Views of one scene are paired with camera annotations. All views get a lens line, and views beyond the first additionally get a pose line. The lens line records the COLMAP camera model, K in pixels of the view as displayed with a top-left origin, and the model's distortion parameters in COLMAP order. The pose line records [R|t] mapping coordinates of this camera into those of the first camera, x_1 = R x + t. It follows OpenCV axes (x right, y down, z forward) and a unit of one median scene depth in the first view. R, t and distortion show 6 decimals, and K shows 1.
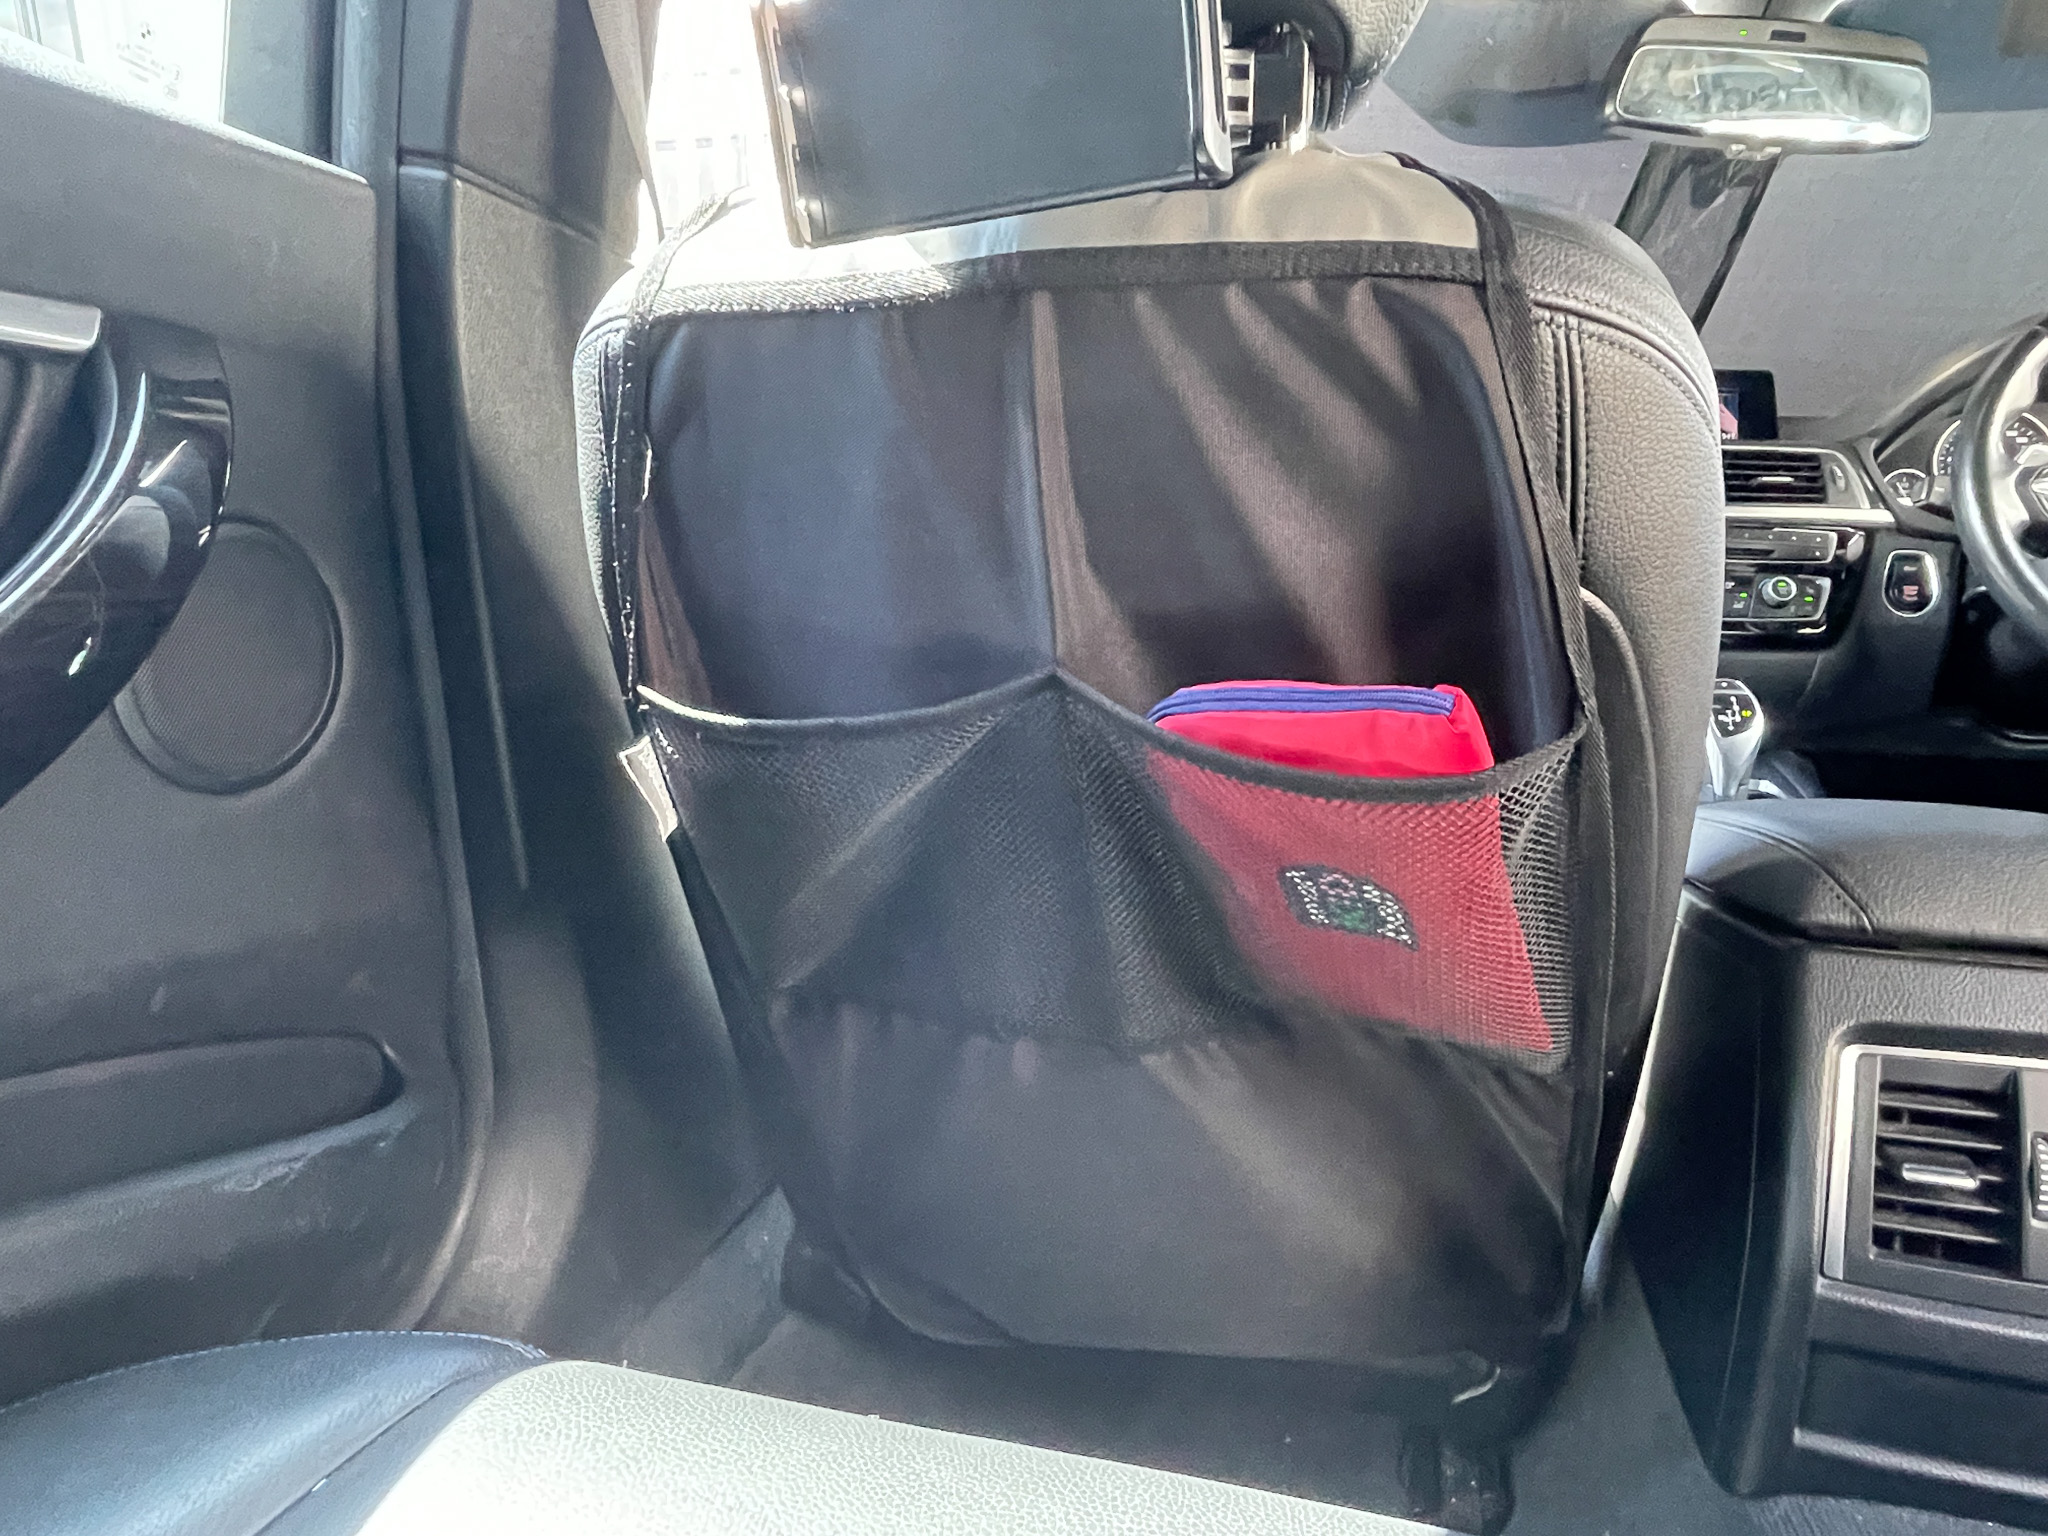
lens RADIAL K [[1336.6, 0, 1015.0], [0, 1336.6, 766.3], [0, 0, 1]] dist [0.006151, 0.002199]
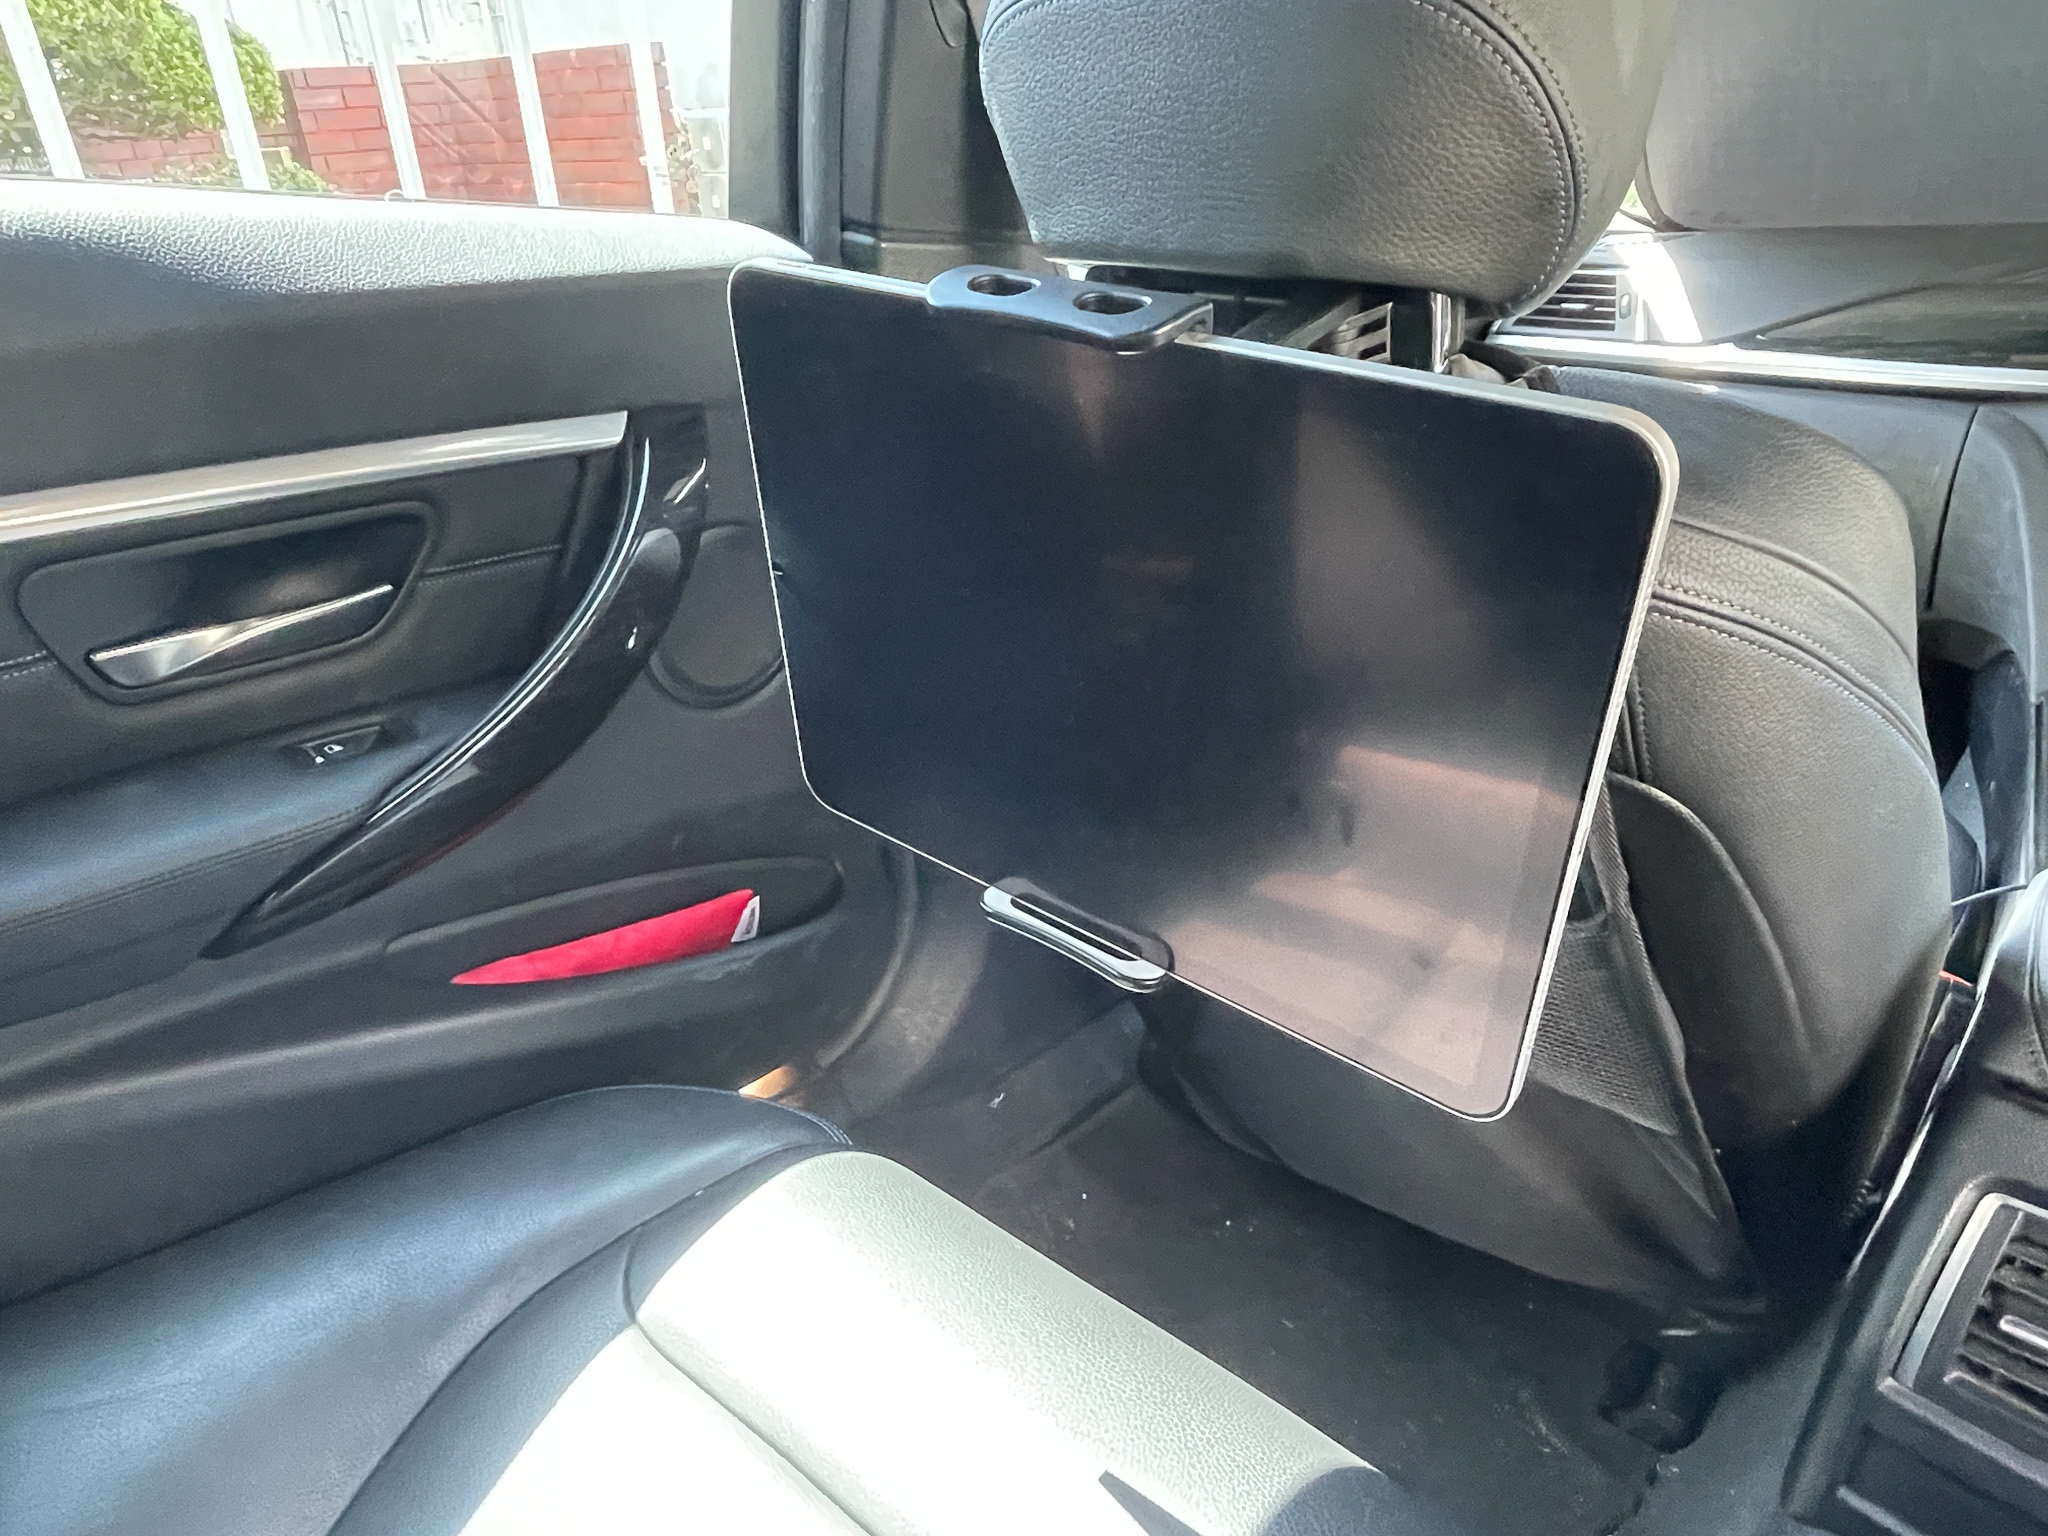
lens RADIAL K [[1336.6, 0, 1015.0], [0, 1336.6, 766.3], [0, 0, 1]] dist [0.006151, 0.002199]
pose [[0.899611, 0.165450, -0.404137, 0.312849], [-0.065380, 0.966048, 0.249954, -0.315741], [0.431771, -0.198439, 0.879884, -0.160730]]
